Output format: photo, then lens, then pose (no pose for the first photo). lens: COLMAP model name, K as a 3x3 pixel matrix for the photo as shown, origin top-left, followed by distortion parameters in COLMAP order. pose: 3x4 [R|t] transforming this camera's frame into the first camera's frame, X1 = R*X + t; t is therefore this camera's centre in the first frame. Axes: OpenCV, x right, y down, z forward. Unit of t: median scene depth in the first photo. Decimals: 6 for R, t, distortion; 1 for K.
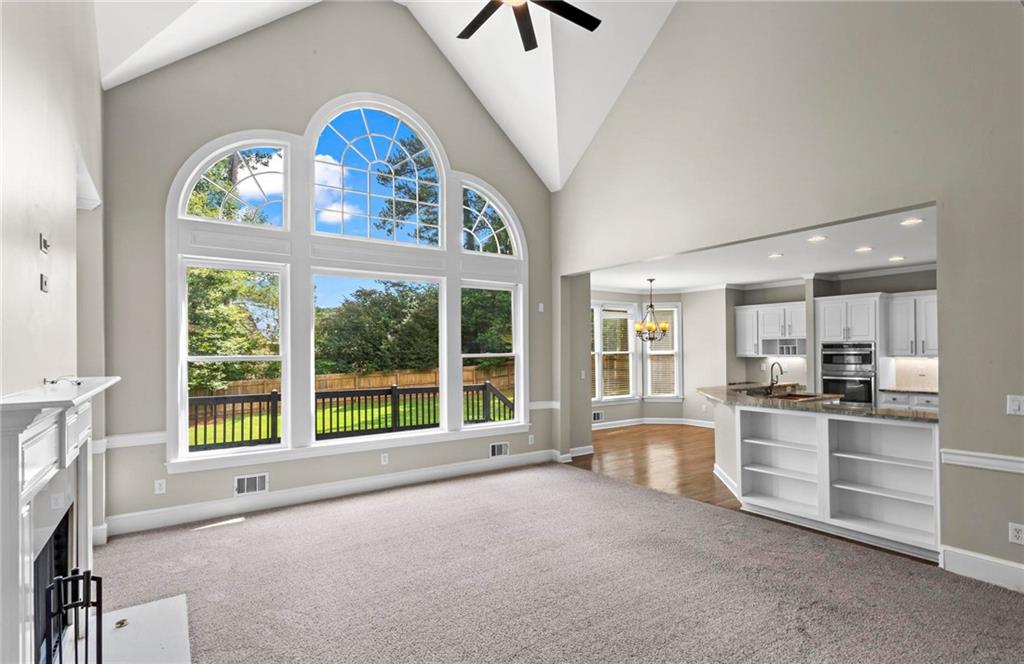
lens RADIAL K [[505.1, 0, 517.0], [0, 505.1, 347.5], [0, 0, 1]] dist [0.000542, 0.000631]
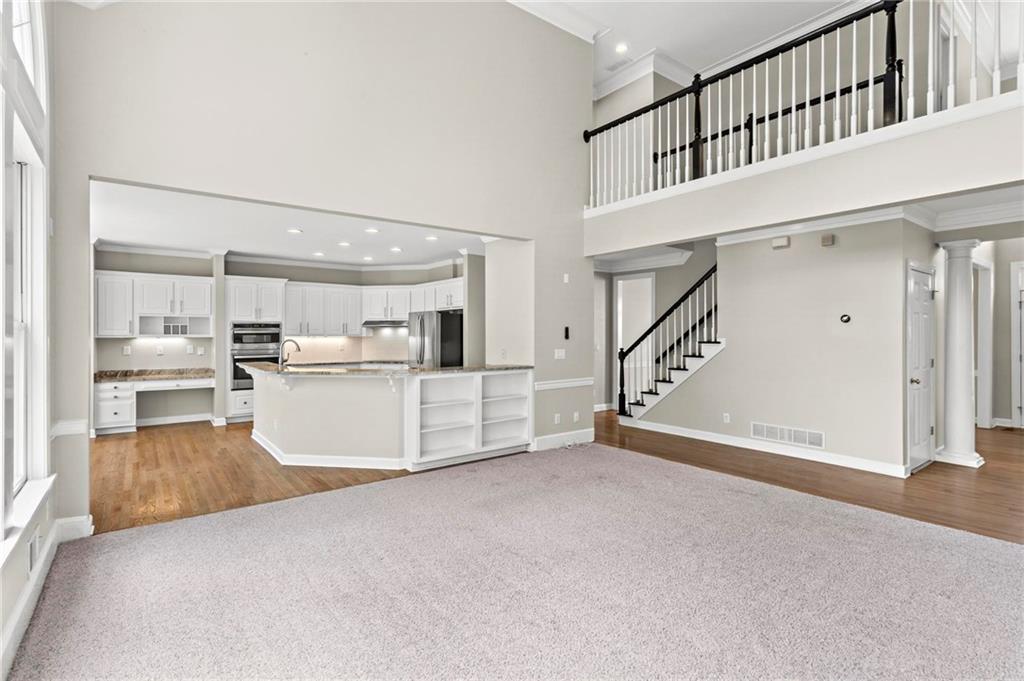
lens RADIAL K [[483.3, 0, 512.0], [0, 483.3, 340.5], [0, 0, 1]] dist [-0.002042, -0.000147]
pose [[-0.037840, -0.006629, 0.999262, -0.358120], [-0.003874, 0.999971, 0.006487, 0.018624], [-0.999276, -0.003625, -0.037865, 0.496073]]
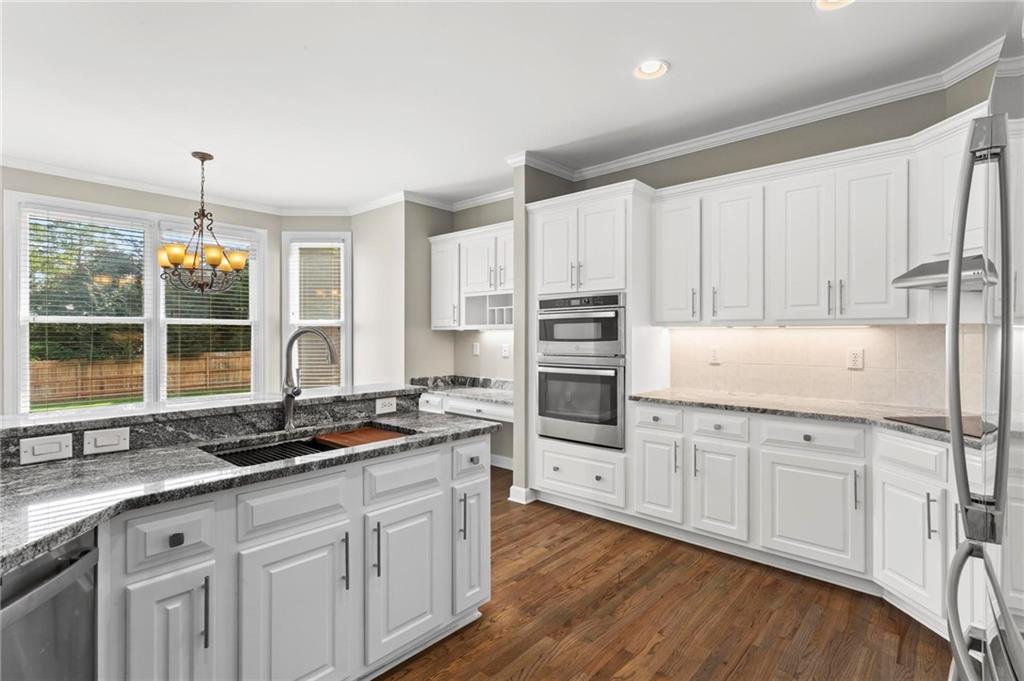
lens RADIAL K [[494.8, 0, 512.0], [0, 494.8, 340.5], [0, 0, 1]] dist [-0.000847, 0.000431]
pose [[0.973610, 0.003486, 0.228192, 0.476330], [-0.006496, 0.999901, 0.012443, 0.026560], [-0.228126, -0.013597, 0.973537, 0.551925]]
